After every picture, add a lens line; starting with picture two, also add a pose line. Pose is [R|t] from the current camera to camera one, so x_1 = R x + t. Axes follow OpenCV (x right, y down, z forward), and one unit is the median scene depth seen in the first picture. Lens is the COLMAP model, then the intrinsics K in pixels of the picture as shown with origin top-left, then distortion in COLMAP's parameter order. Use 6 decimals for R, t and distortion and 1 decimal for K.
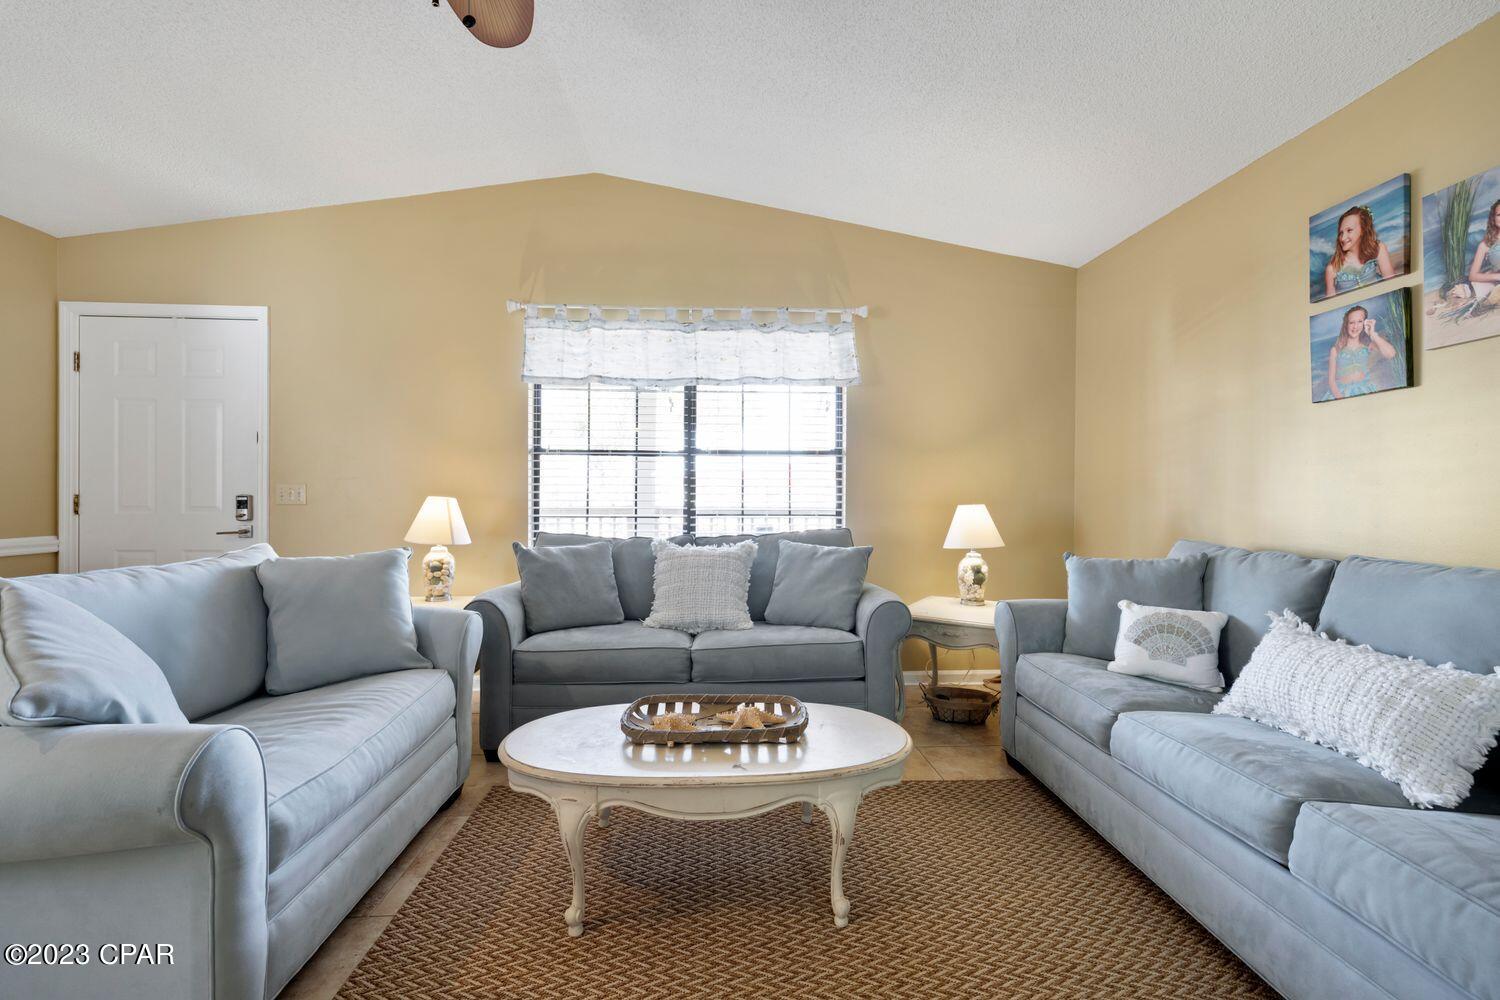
lens RADIAL K [[635.3, 0, 753.2], [0, 635.3, 489.7], [0, 0, 1]] dist [0.001874, 0.000083]
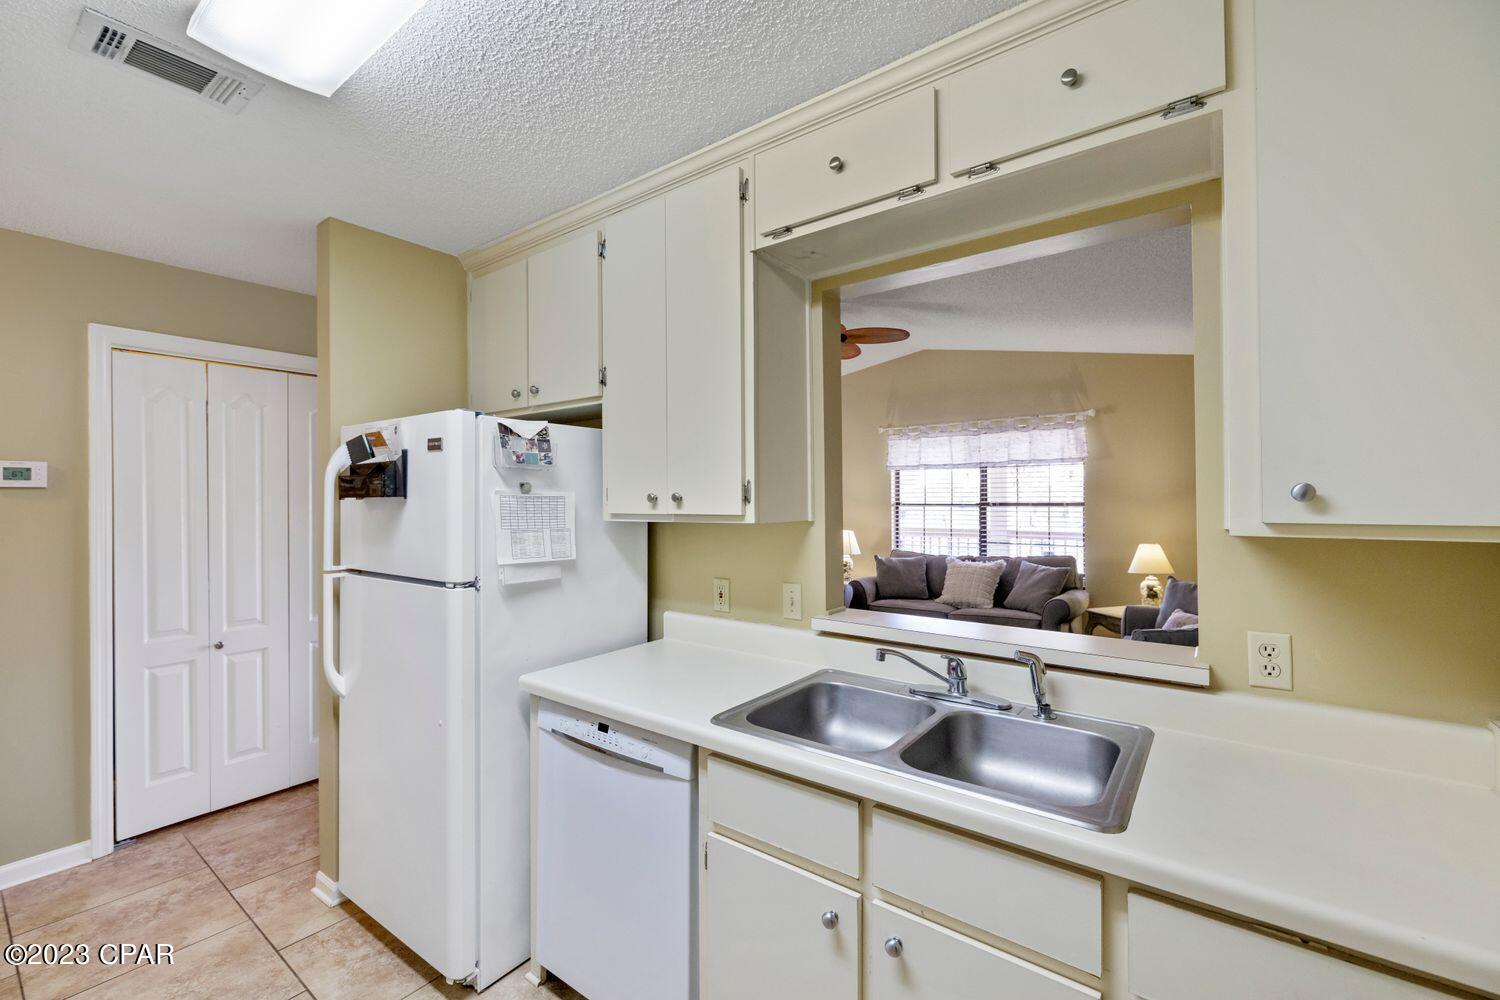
lens RADIAL K [[628.2, 0, 750.0], [0, 628.2, 500.0], [0, 0, 1]] dist [0.000588, 0.000029]
pose [[0.757449, -0.006736, -0.652860, 0.538352], [0.008981, 0.999960, 0.000103, -0.081622], [0.652833, -0.005941, 0.757479, -0.668690]]
